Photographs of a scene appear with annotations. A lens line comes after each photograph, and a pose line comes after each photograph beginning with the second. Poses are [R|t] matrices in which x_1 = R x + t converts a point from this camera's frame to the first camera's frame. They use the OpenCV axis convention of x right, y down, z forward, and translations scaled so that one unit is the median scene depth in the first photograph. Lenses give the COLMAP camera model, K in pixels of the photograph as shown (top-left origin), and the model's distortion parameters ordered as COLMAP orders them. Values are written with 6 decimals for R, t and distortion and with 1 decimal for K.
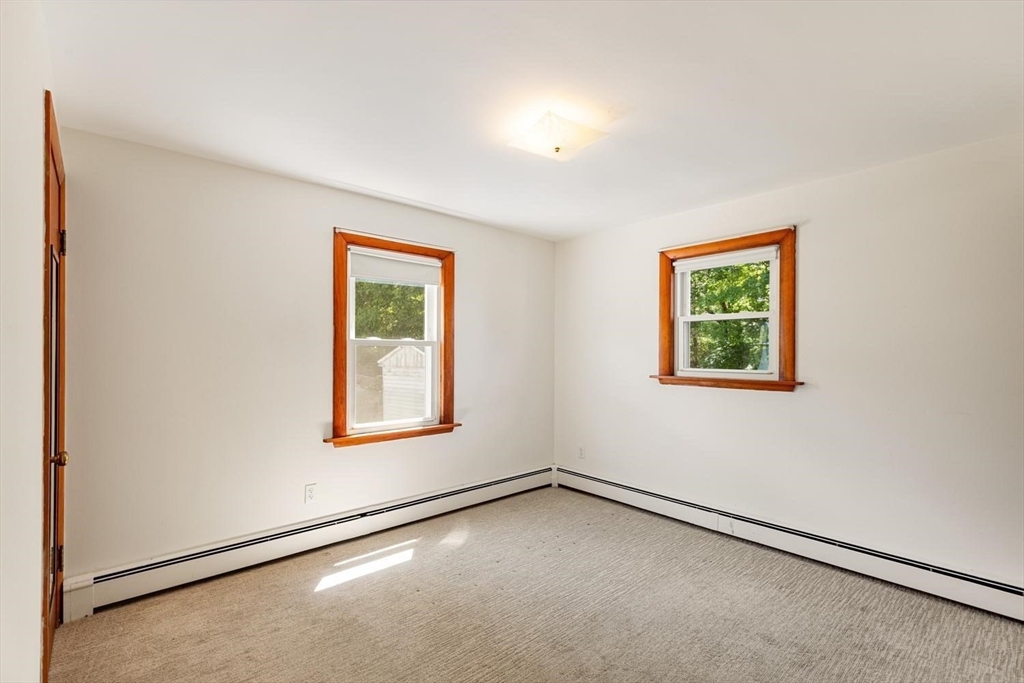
lens RADIAL K [[466.1, 0, 520.1], [0, 466.1, 358.5], [0, 0, 1]] dist [0.009938, -0.001695]
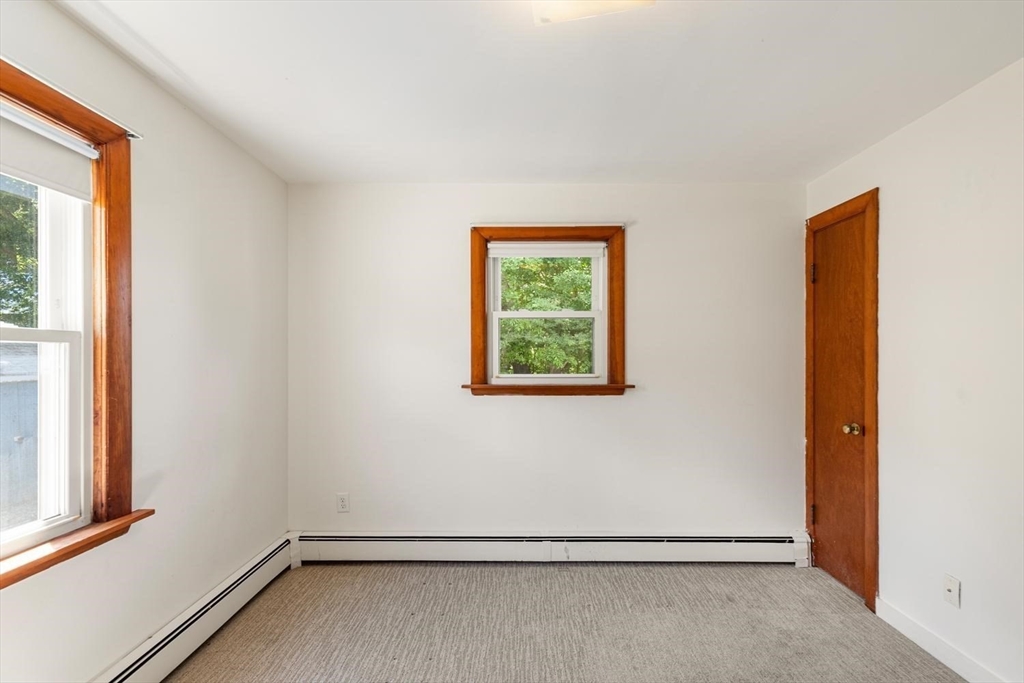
lens RADIAL K [[466.1, 0, 520.1], [0, 466.1, 358.5], [0, 0, 1]] dist [0.009938, -0.001695]
pose [[0.673045, -0.009293, 0.739543, -0.241833], [0.013710, 0.999906, 0.000088, -0.006969], [-0.739474, 0.010080, 0.673110, 0.439520]]
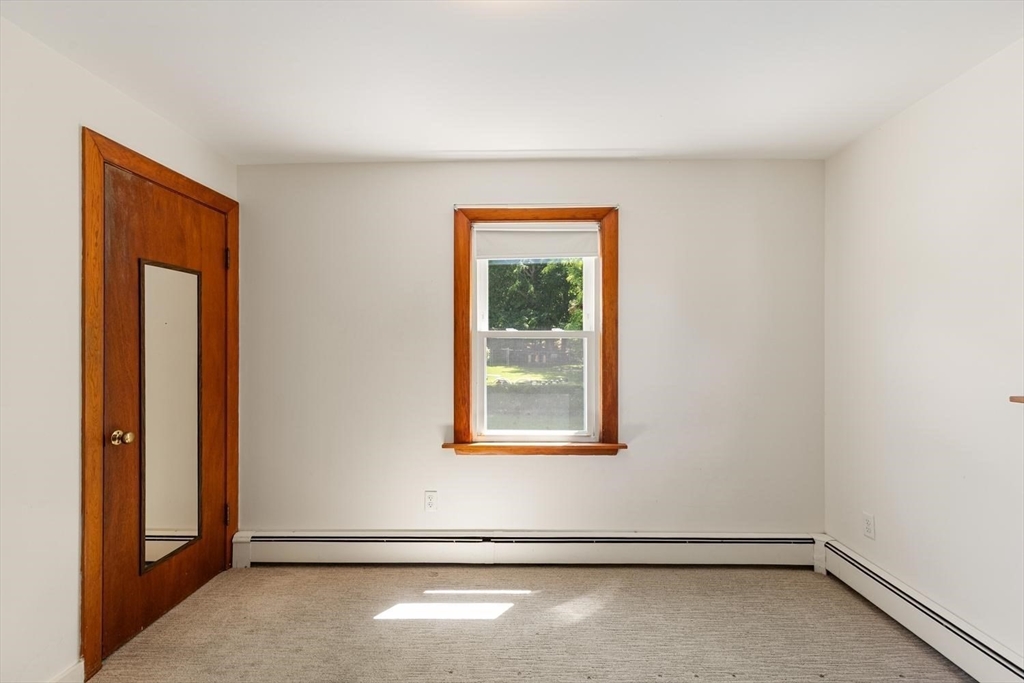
lens RADIAL K [[469.5, 0, 516.2], [0, 469.5, 346.4], [0, 0, 1]] dist [0.008917, -0.000534]
pose [[0.726308, -0.003150, -0.687362, 0.264275], [-0.004899, 0.999940, -0.009759, -0.004294], [0.687352, 0.010456, 0.726249, 0.385535]]
